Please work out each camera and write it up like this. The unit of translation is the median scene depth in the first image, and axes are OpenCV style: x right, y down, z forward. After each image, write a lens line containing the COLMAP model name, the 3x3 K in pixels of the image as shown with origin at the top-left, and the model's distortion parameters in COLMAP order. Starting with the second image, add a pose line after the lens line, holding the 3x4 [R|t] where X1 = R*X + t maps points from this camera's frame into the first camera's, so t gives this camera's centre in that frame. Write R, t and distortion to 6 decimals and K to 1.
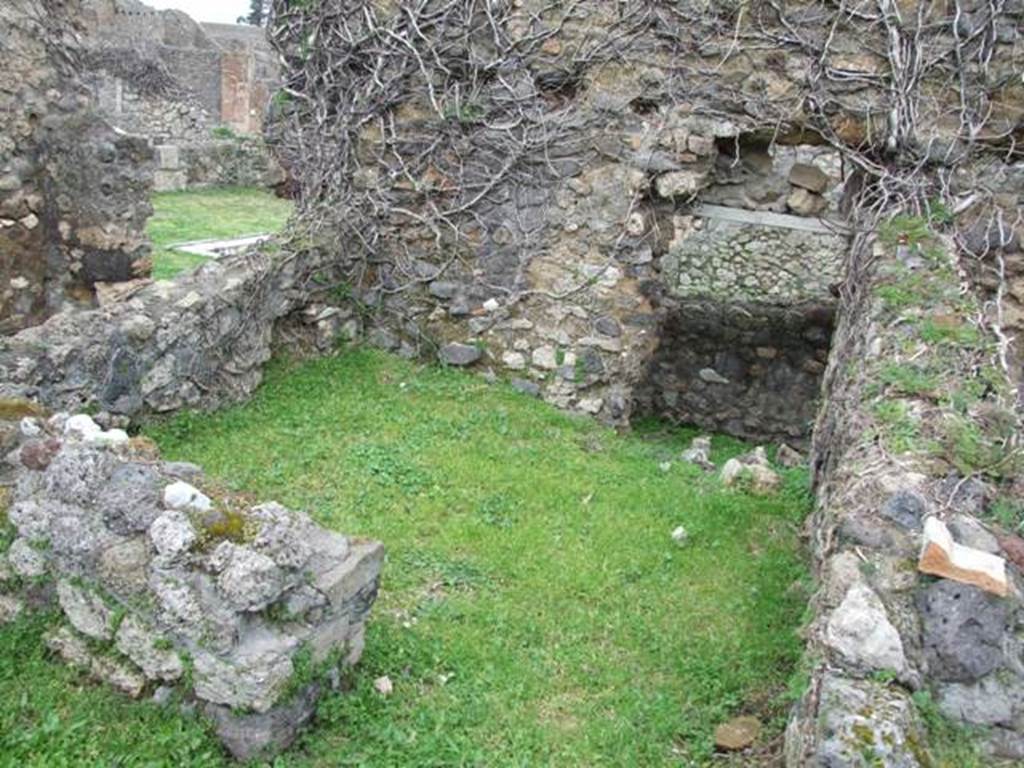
lens RADIAL K [[819.3, 0, 511.9], [0, 819.3, 373.9], [0, 0, 1]] dist [-0.059085, 0.042662]
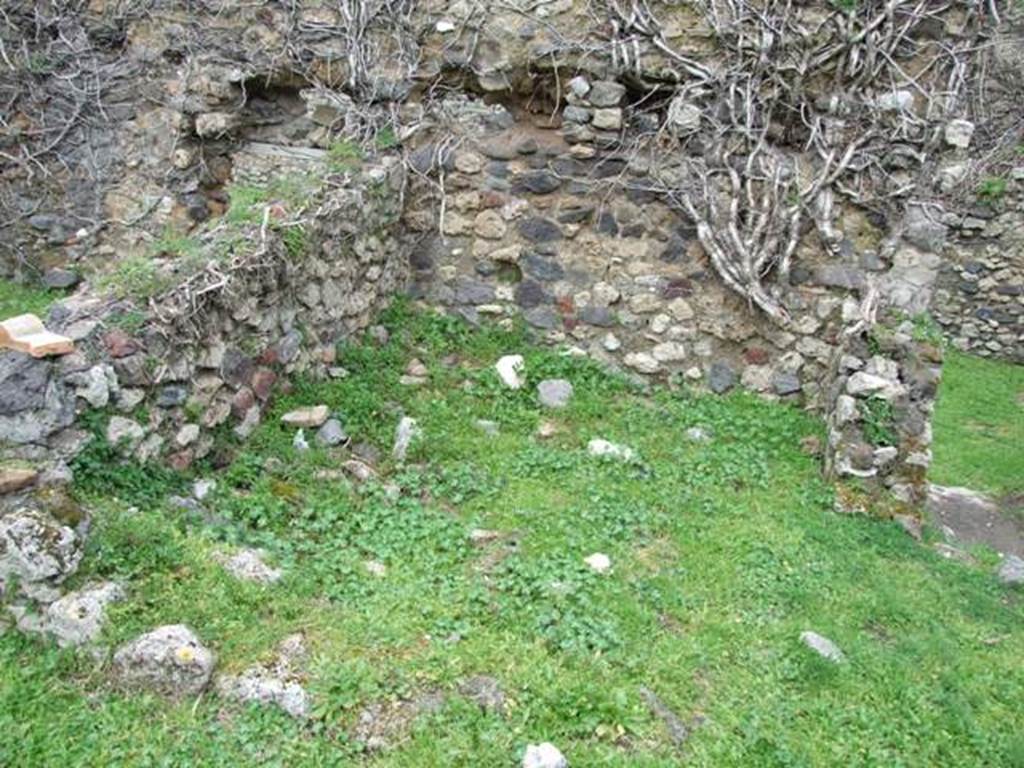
lens RADIAL K [[819.3, 0, 513.7], [0, 819.3, 372.9], [0, 0, 1]] dist [-0.059085, 0.042662]
pose [[0.995036, -0.030133, 0.094840, 0.535688], [0.028206, 0.999369, 0.021588, 0.119136], [-0.095430, -0.018805, 0.995258, -0.223826]]
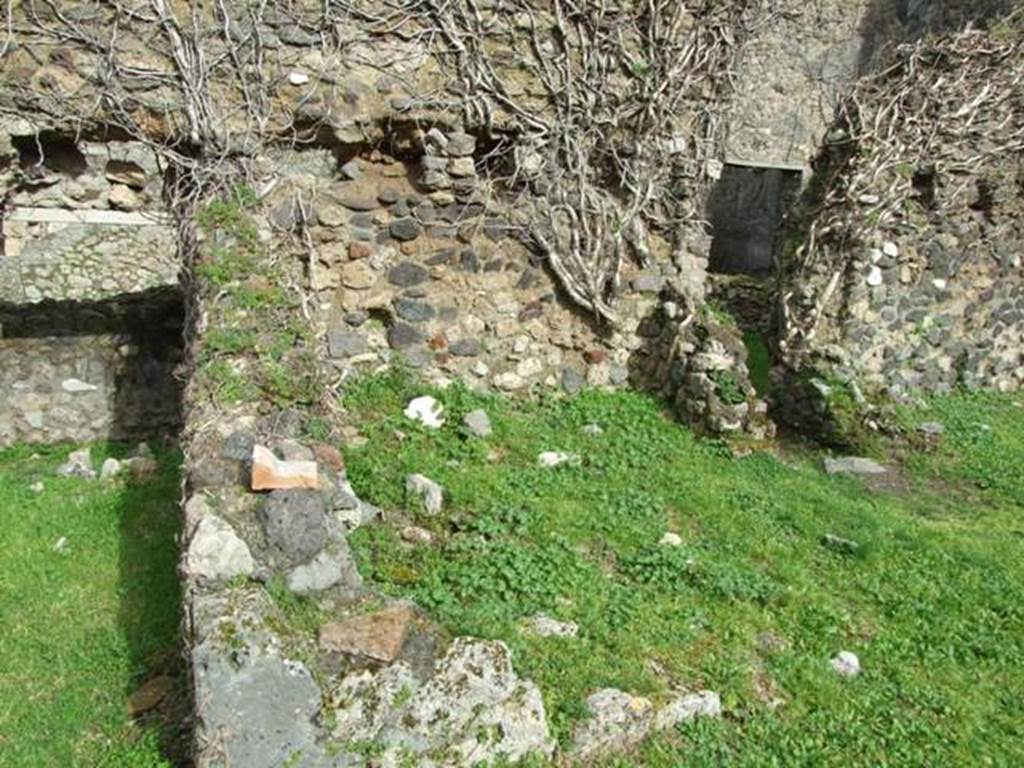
lens RADIAL K [[819.3, 0, 525.8], [0, 819.3, 370.2], [0, 0, 1]] dist [-0.059085, 0.042662]
pose [[0.726739, -0.204310, 0.655827, 0.015607], [0.201847, 0.976110, 0.080416, 0.022026], [-0.656589, 0.073936, 0.750616, -0.081196]]
